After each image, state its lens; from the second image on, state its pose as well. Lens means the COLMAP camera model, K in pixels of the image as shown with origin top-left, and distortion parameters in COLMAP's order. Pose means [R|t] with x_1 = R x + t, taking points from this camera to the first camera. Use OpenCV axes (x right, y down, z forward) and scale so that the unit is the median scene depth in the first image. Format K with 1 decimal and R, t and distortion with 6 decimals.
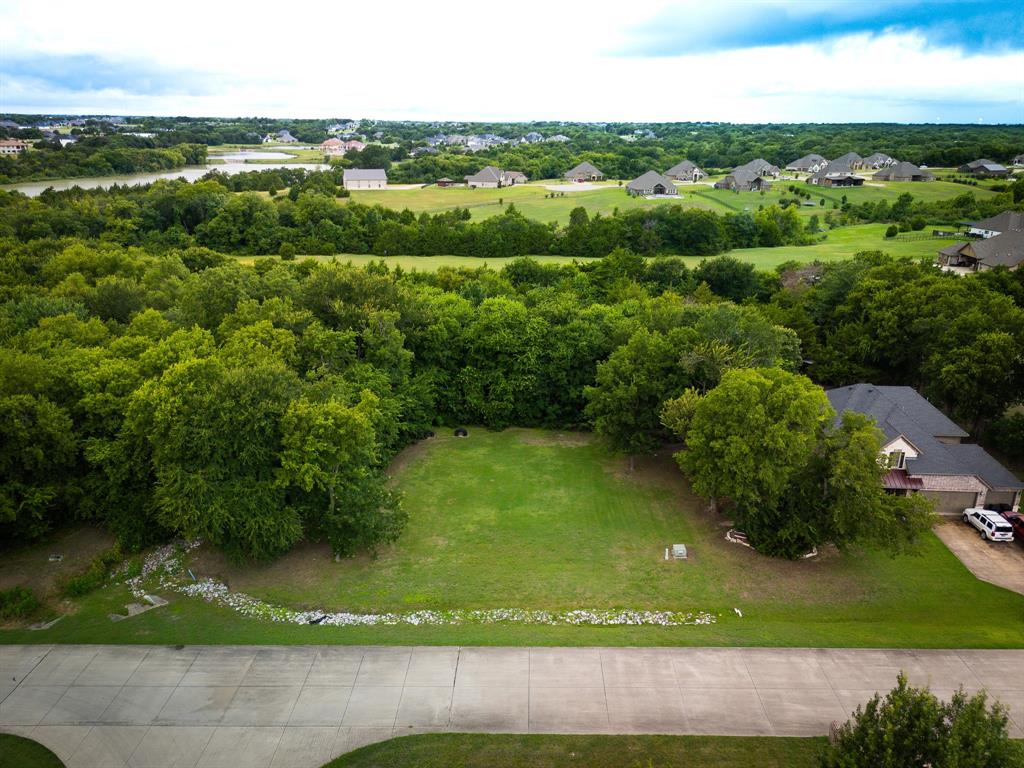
lens RADIAL K [[750.3, 0, 513.2], [0, 750.3, 386.9], [0, 0, 1]] dist [0.058934, -0.047892]
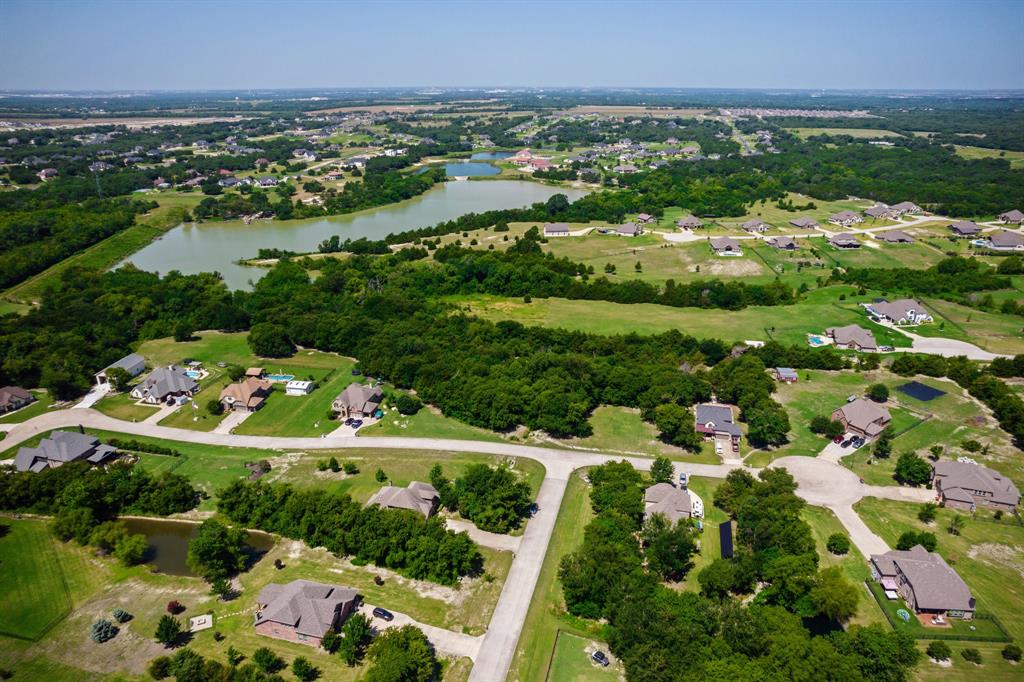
lens RADIAL K [[652.2, 0, 513.2], [0, 652.2, 346.5], [0, 0, 1]] dist [-0.069752, 0.059702]
pose [[0.977257, 0.068926, -0.200546, 0.038111], [-0.059130, 0.996765, 0.054441, -0.133337], [0.203650, -0.041345, 0.978170, -0.765686]]
